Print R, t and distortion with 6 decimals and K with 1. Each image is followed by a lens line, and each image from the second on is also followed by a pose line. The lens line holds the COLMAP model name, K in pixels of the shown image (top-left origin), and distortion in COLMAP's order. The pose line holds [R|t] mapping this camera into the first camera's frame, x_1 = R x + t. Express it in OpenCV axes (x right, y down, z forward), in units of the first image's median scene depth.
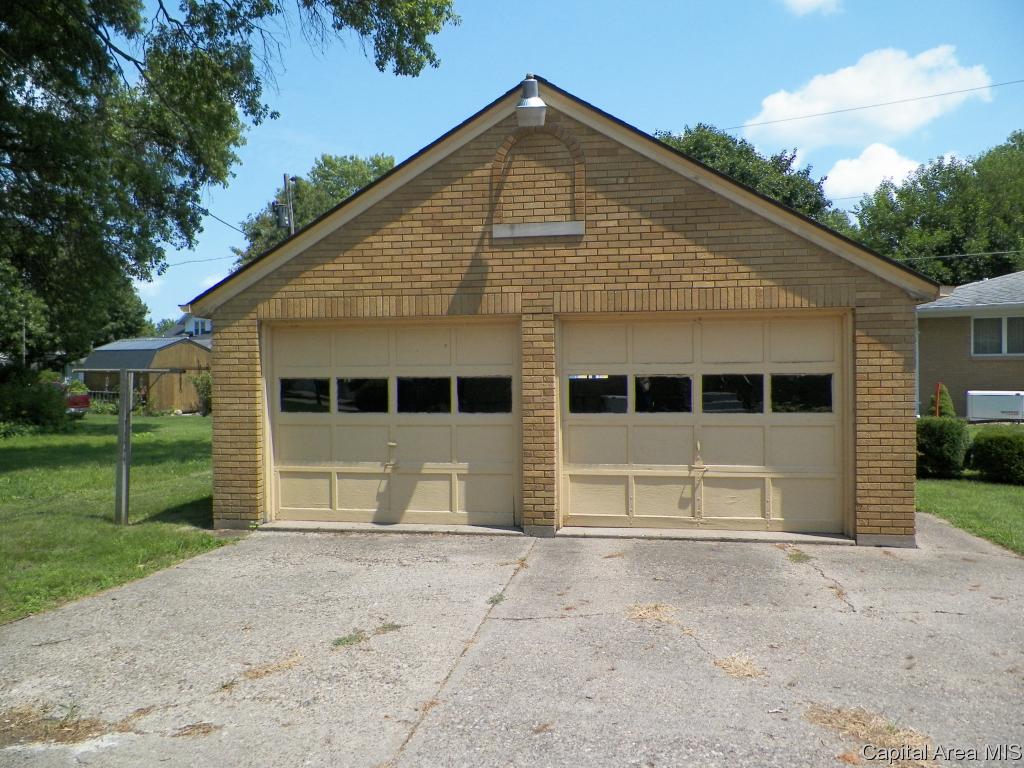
lens RADIAL K [[771.1, 0, 509.2], [0, 771.1, 377.8], [0, 0, 1]] dist [0.015914, -0.002454]
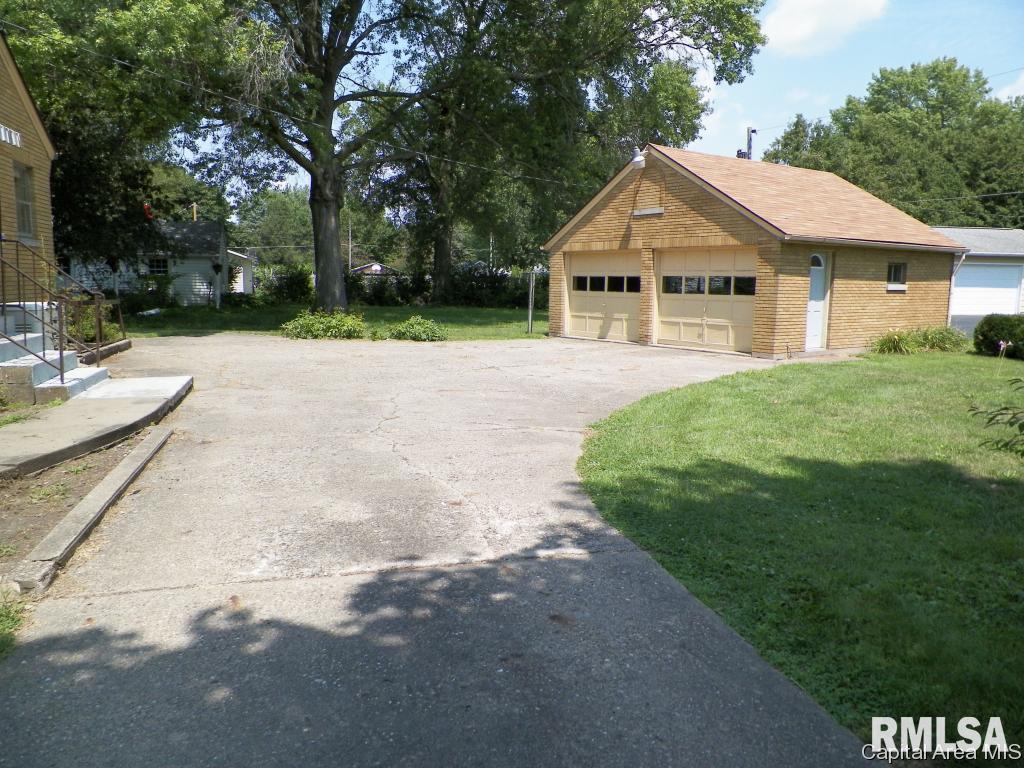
lens RADIAL K [[771.1, 0, 505.1], [0, 771.1, 375.5], [0, 0, 1]] dist [0.015914, -0.002454]
pose [[0.700082, 0.103576, -0.706510, 1.377744], [-0.020708, 0.991953, 0.124903, 0.012408], [0.713762, -0.072812, 0.696593, -0.908621]]
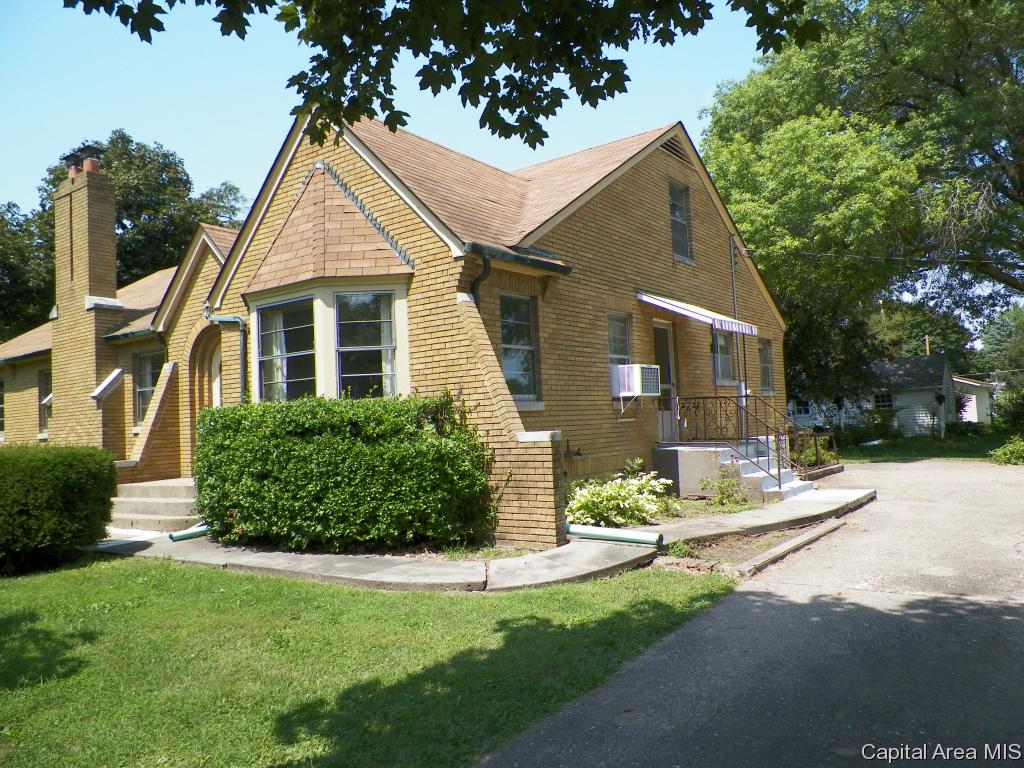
lens RADIAL K [[771.1, 0, 520.7], [0, 771.1, 381.8], [0, 0, 1]] dist [0.015914, -0.002454]
pose [[-0.101990, -0.043603, -0.993829, 1.722030], [0.043041, 0.997910, -0.048199, 0.004786], [0.993854, -0.047691, -0.099901, -0.948063]]
